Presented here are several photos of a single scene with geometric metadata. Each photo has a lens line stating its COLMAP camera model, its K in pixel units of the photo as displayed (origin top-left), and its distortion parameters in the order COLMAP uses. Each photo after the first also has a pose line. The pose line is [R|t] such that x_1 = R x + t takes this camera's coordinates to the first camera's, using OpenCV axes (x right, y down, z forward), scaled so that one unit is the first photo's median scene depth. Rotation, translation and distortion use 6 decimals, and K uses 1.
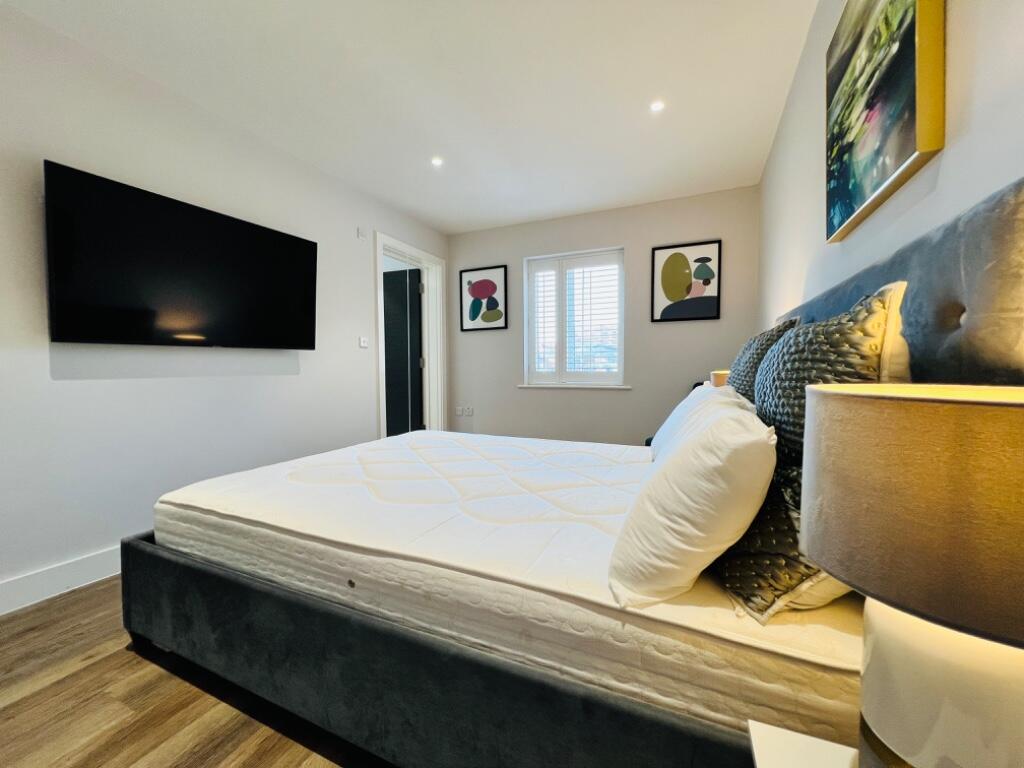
lens RADIAL K [[409.4, 0, 512.9], [0, 409.4, 384.0], [0, 0, 1]] dist [-0.000429, 0.000262]
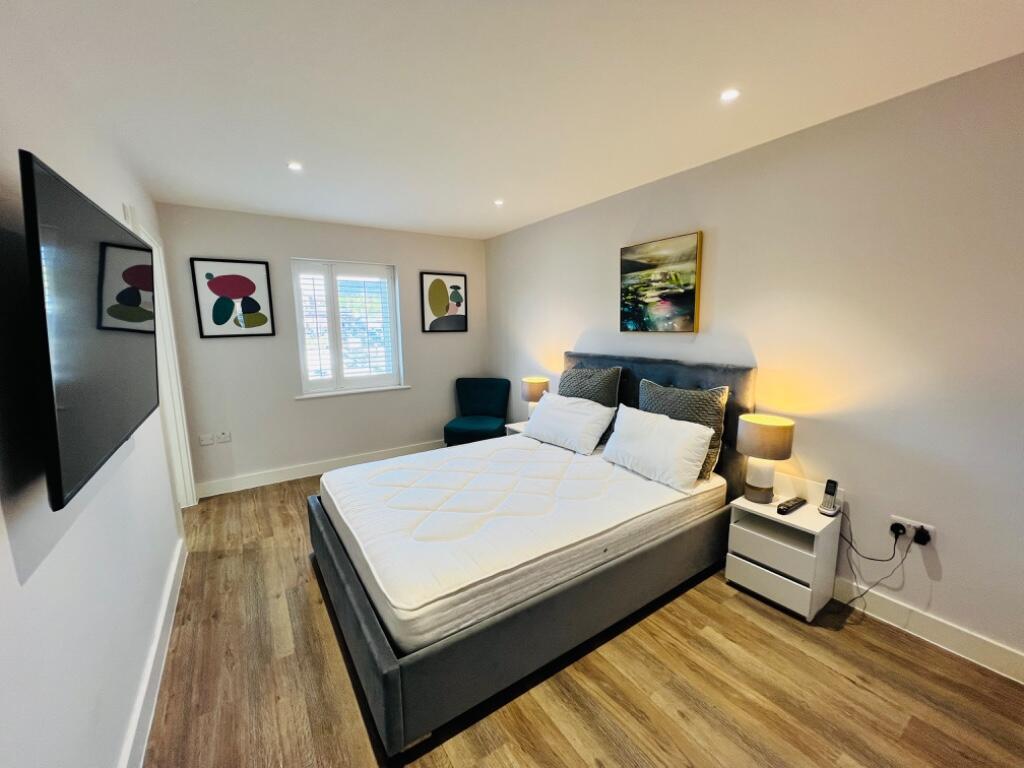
lens RADIAL K [[409.4, 0, 514.5], [0, 409.4, 383.8], [0, 0, 1]] dist [-0.000429, 0.000262]
pose [[0.521997, -0.127426, 0.843375, -0.596073], [0.039541, 0.991330, 0.125307, -0.145925], [-0.852030, -0.032062, 0.522510, 0.116923]]
